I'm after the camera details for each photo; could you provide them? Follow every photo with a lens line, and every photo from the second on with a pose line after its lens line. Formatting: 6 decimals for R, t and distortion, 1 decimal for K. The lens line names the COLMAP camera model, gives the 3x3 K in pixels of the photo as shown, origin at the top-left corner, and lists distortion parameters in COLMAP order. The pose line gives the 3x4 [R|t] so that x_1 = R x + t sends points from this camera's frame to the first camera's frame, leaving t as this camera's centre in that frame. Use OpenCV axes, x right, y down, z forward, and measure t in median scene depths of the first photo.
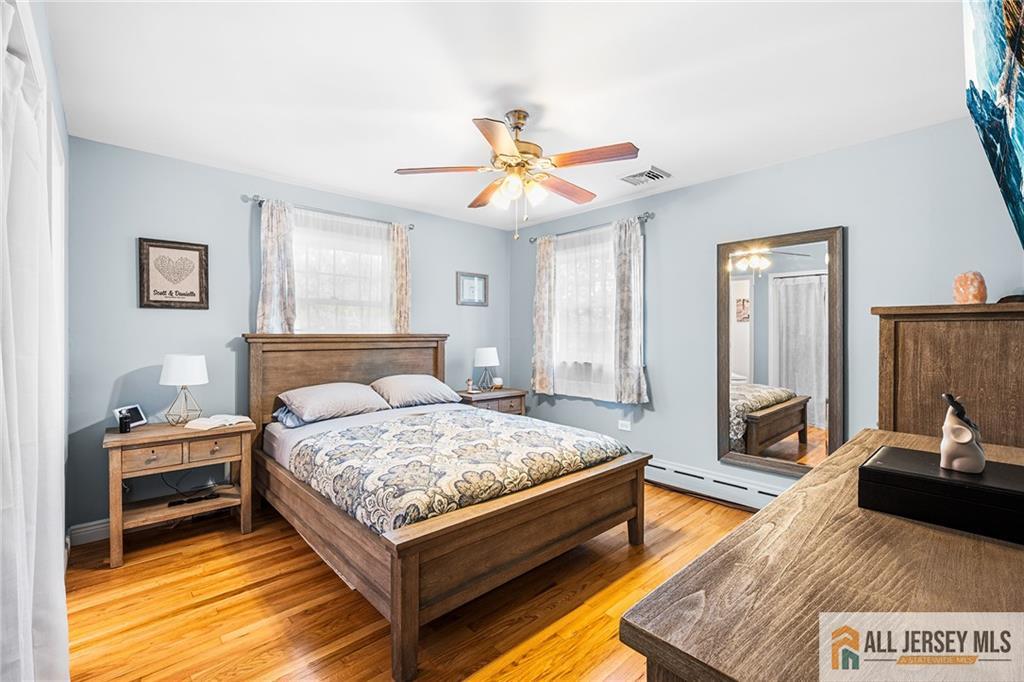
lens RADIAL K [[447.3, 0, 512.0], [0, 447.3, 341.0], [0, 0, 1]] dist [0.000193, -0.000024]
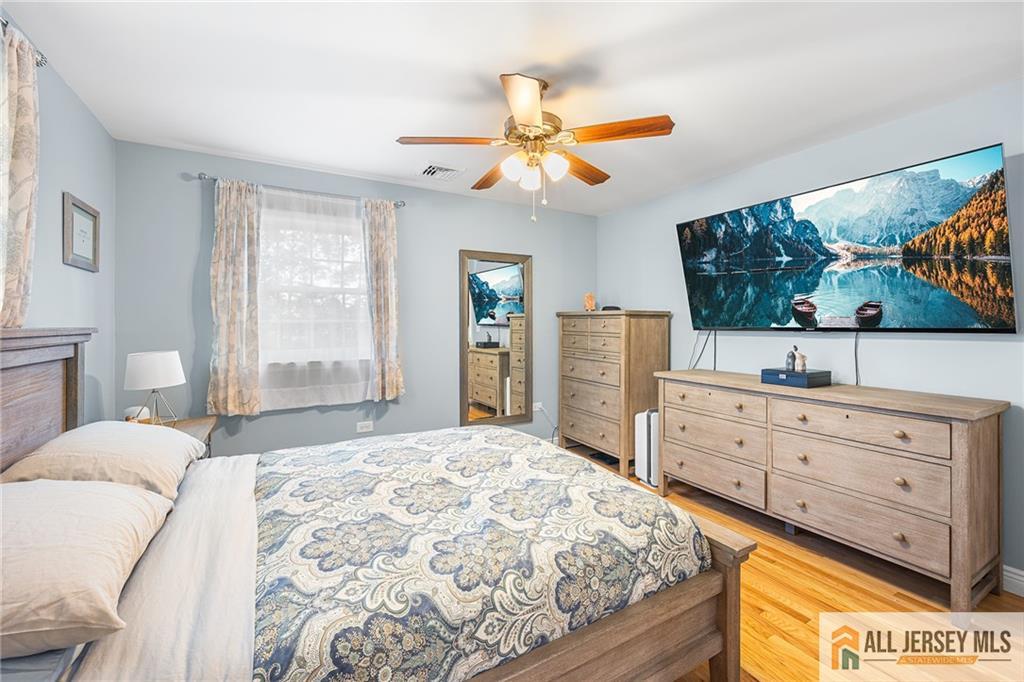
lens RADIAL K [[421.3, 0, 510.3], [0, 421.3, 328.0], [0, 0, 1]] dist [0.000452, -0.000035]
pose [[0.236647, -0.012414, 0.971516, -0.521037], [0.020240, 0.999764, 0.007845, -0.010650], [-0.971385, 0.017807, 0.236843, 0.534646]]
